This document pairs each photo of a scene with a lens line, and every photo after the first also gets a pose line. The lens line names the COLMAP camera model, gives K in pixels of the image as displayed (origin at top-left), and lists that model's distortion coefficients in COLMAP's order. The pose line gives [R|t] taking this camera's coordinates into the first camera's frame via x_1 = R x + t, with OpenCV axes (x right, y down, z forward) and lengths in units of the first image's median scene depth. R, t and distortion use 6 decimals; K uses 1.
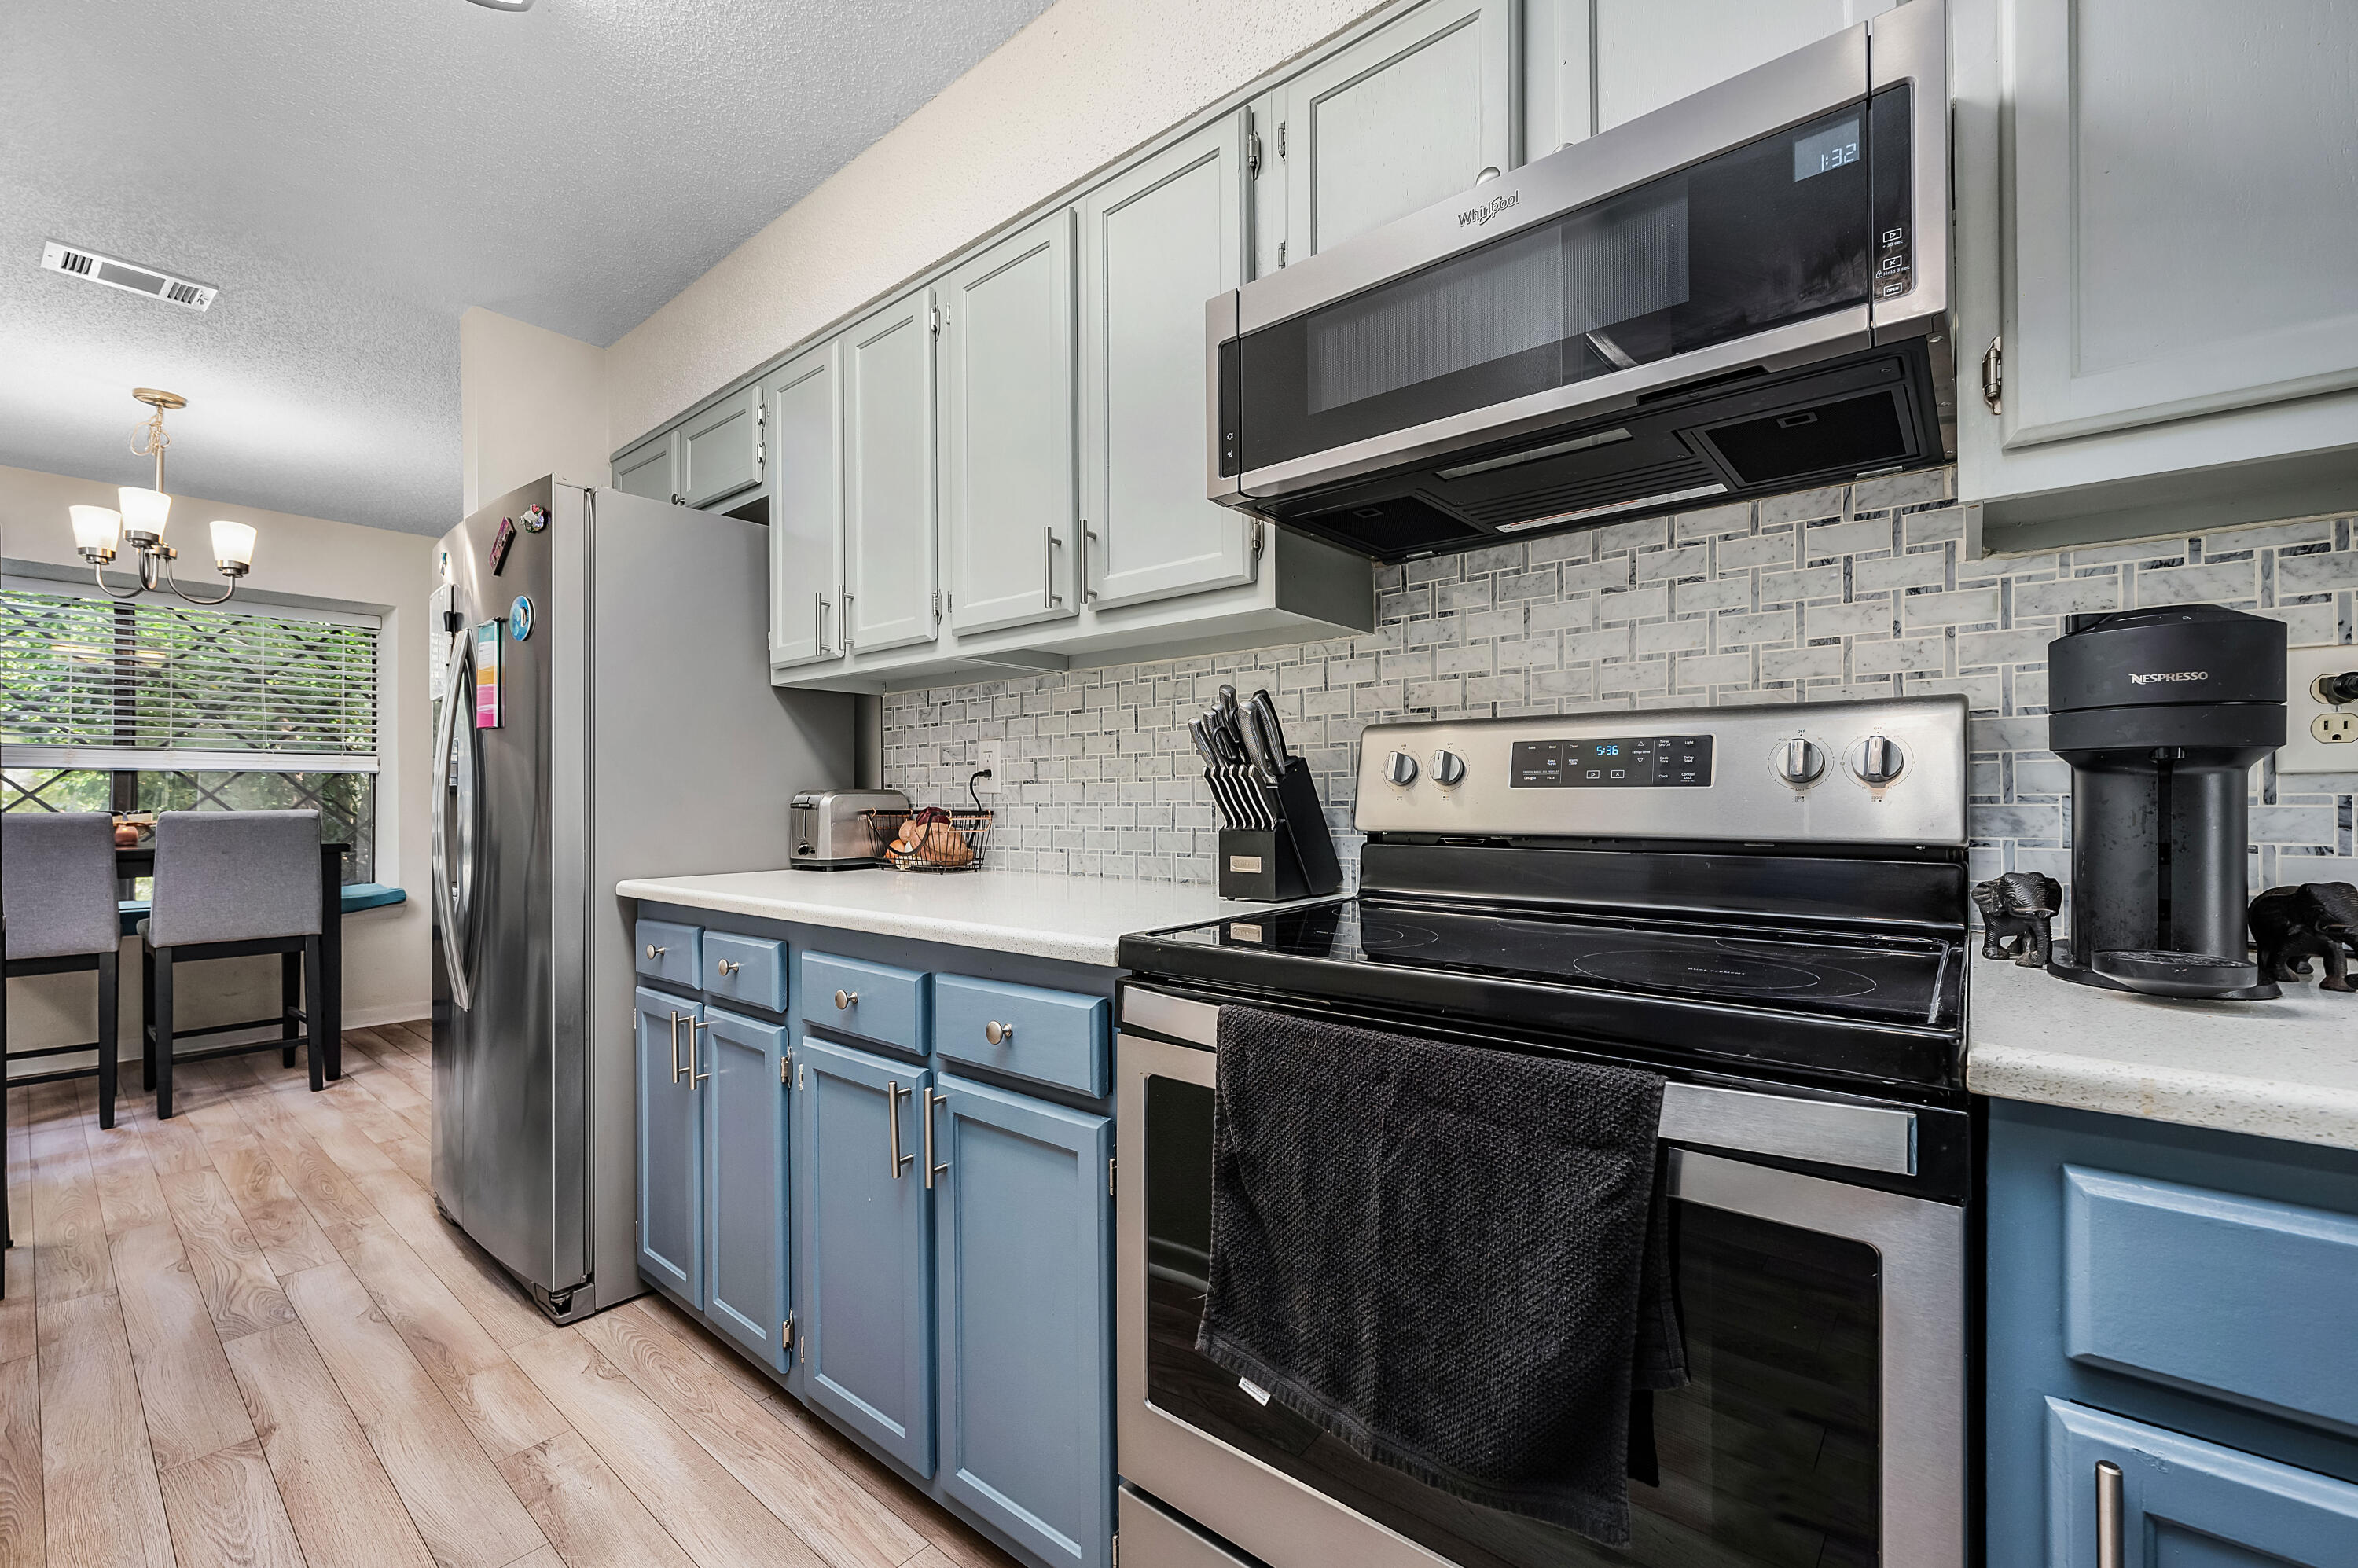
lens RADIAL K [[964.4, 0, 1194.8], [0, 964.4, 791.1], [0, 0, 1]] dist [-0.000587, 0.000610]
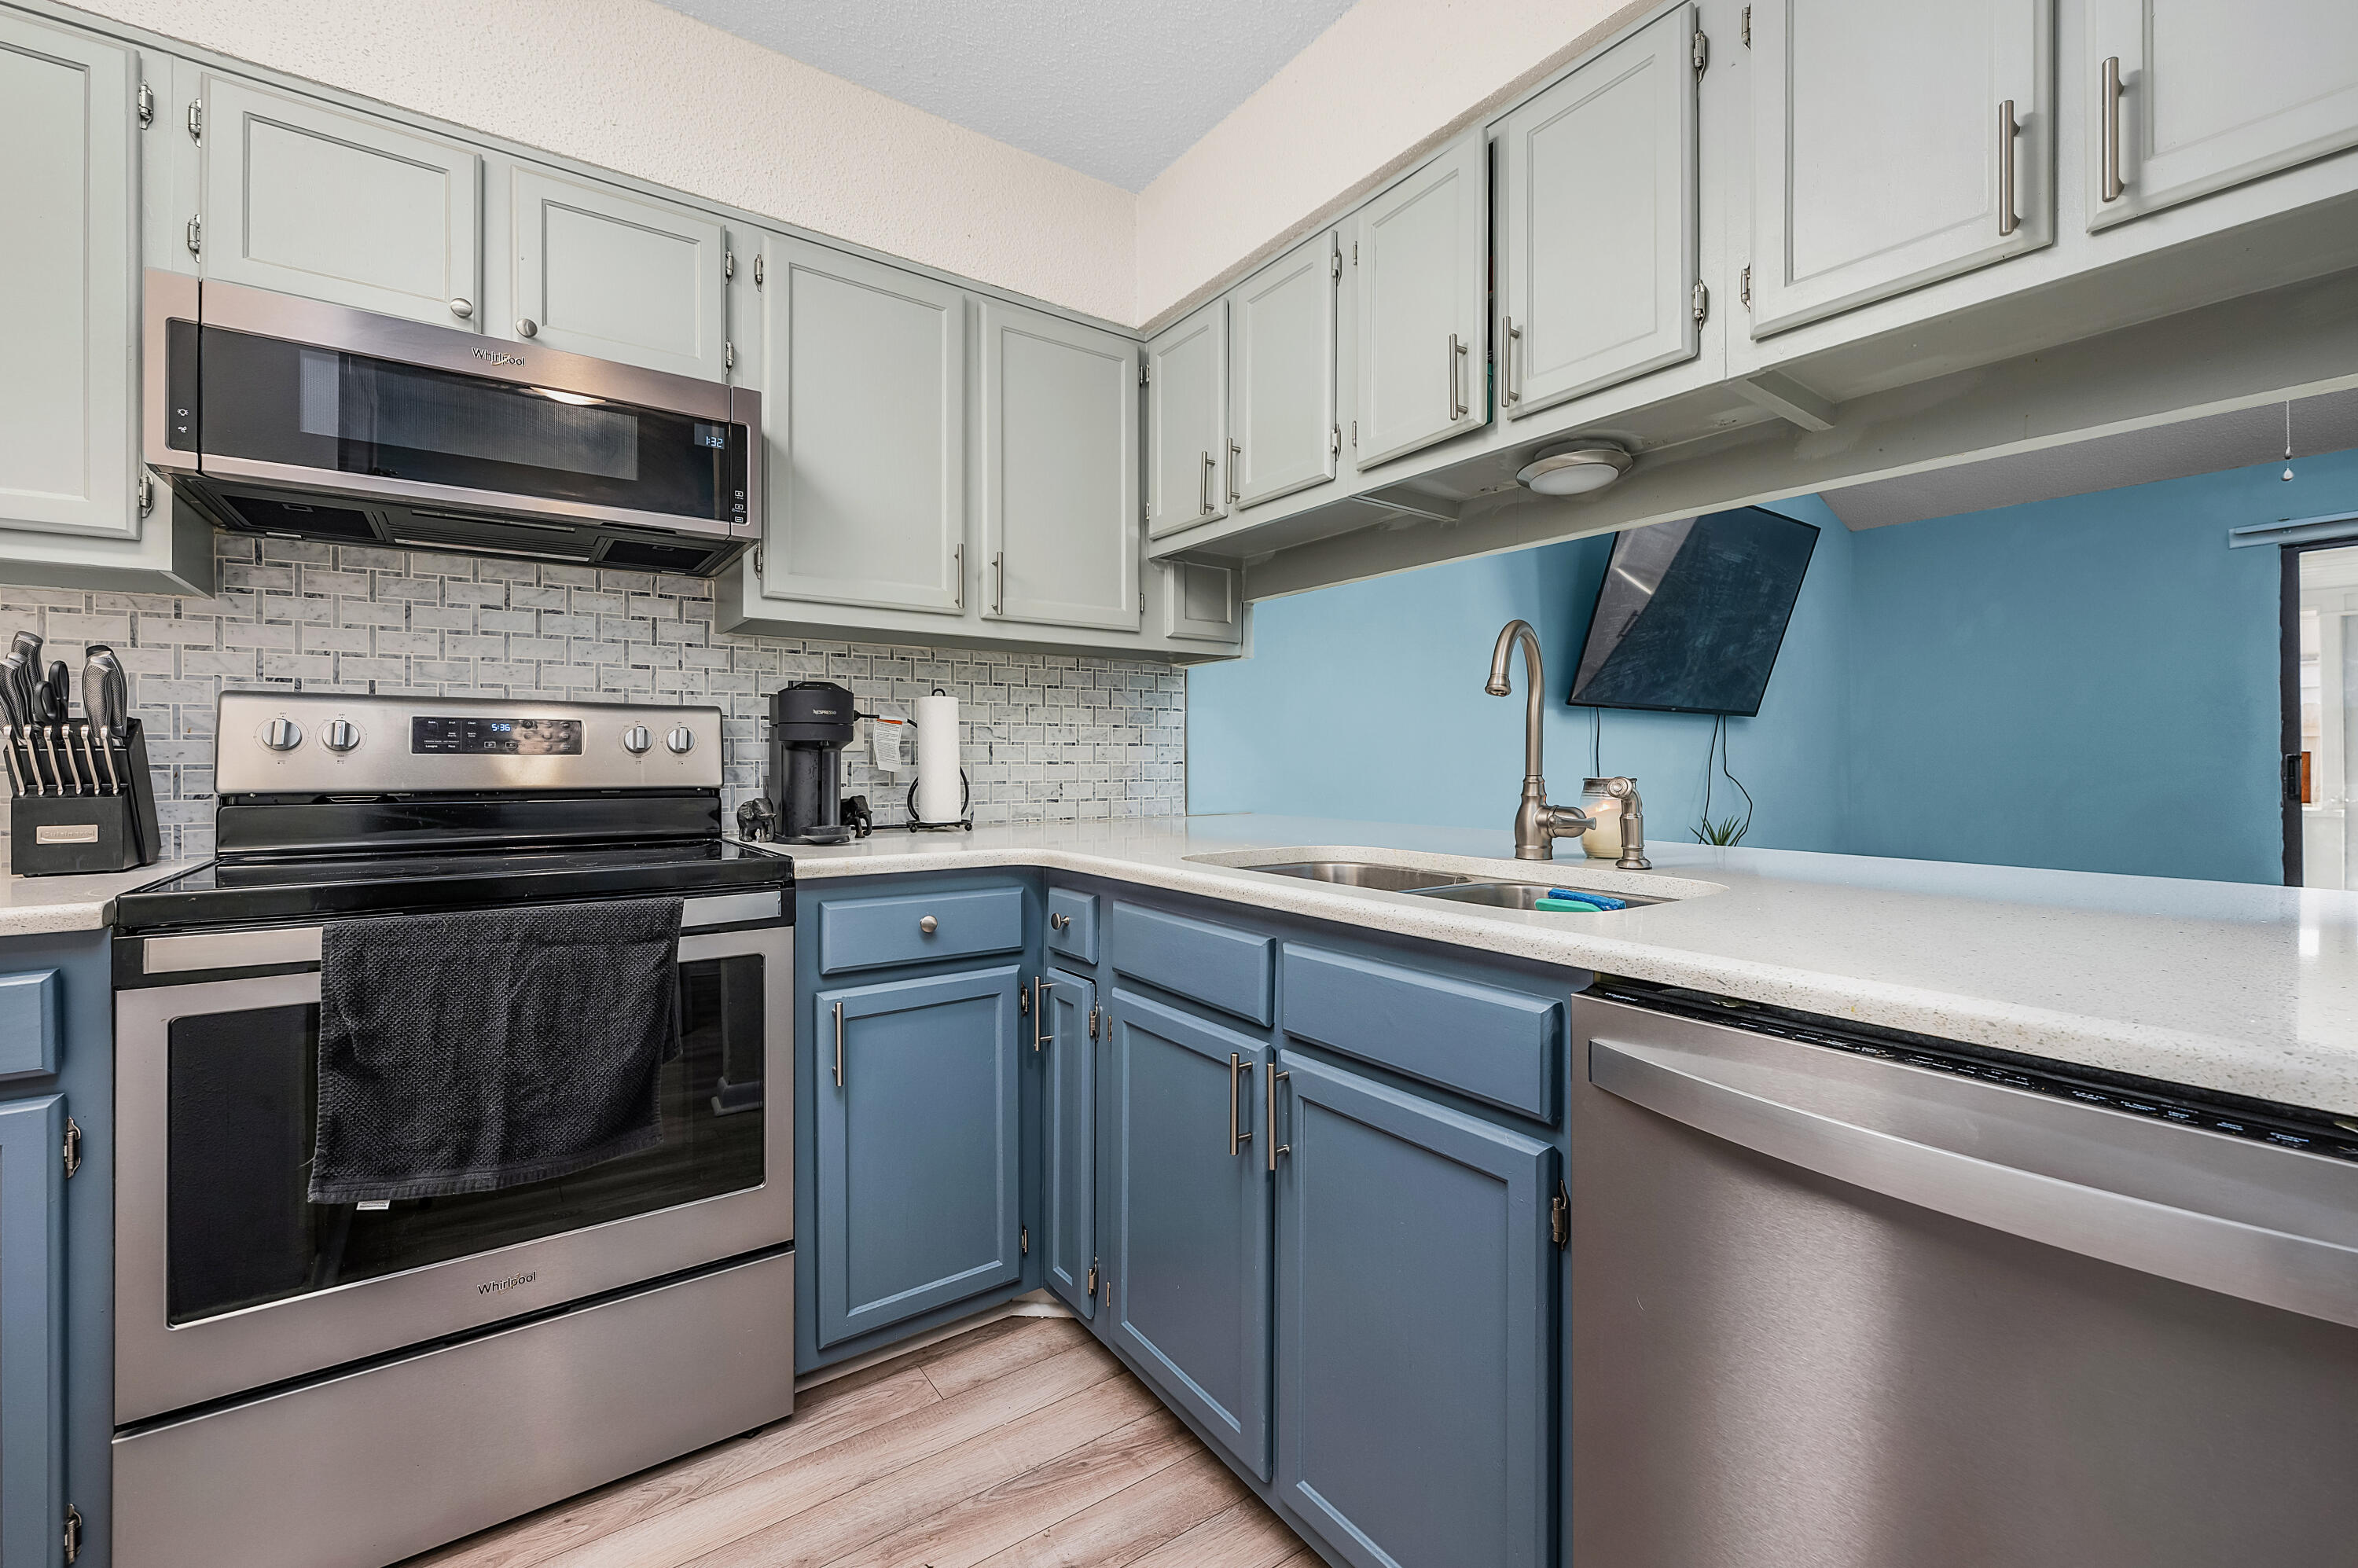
lens RADIAL K [[978.1, 0, 1180.9], [0, 978.1, 791.0], [0, 0, 1]] dist [-0.004093, -0.000301]
pose [[0.260415, -0.024597, 0.965183, -0.733353], [-0.005804, 0.999617, 0.027041, 0.005714], [-0.965479, -0.012644, 0.260173, -0.328599]]
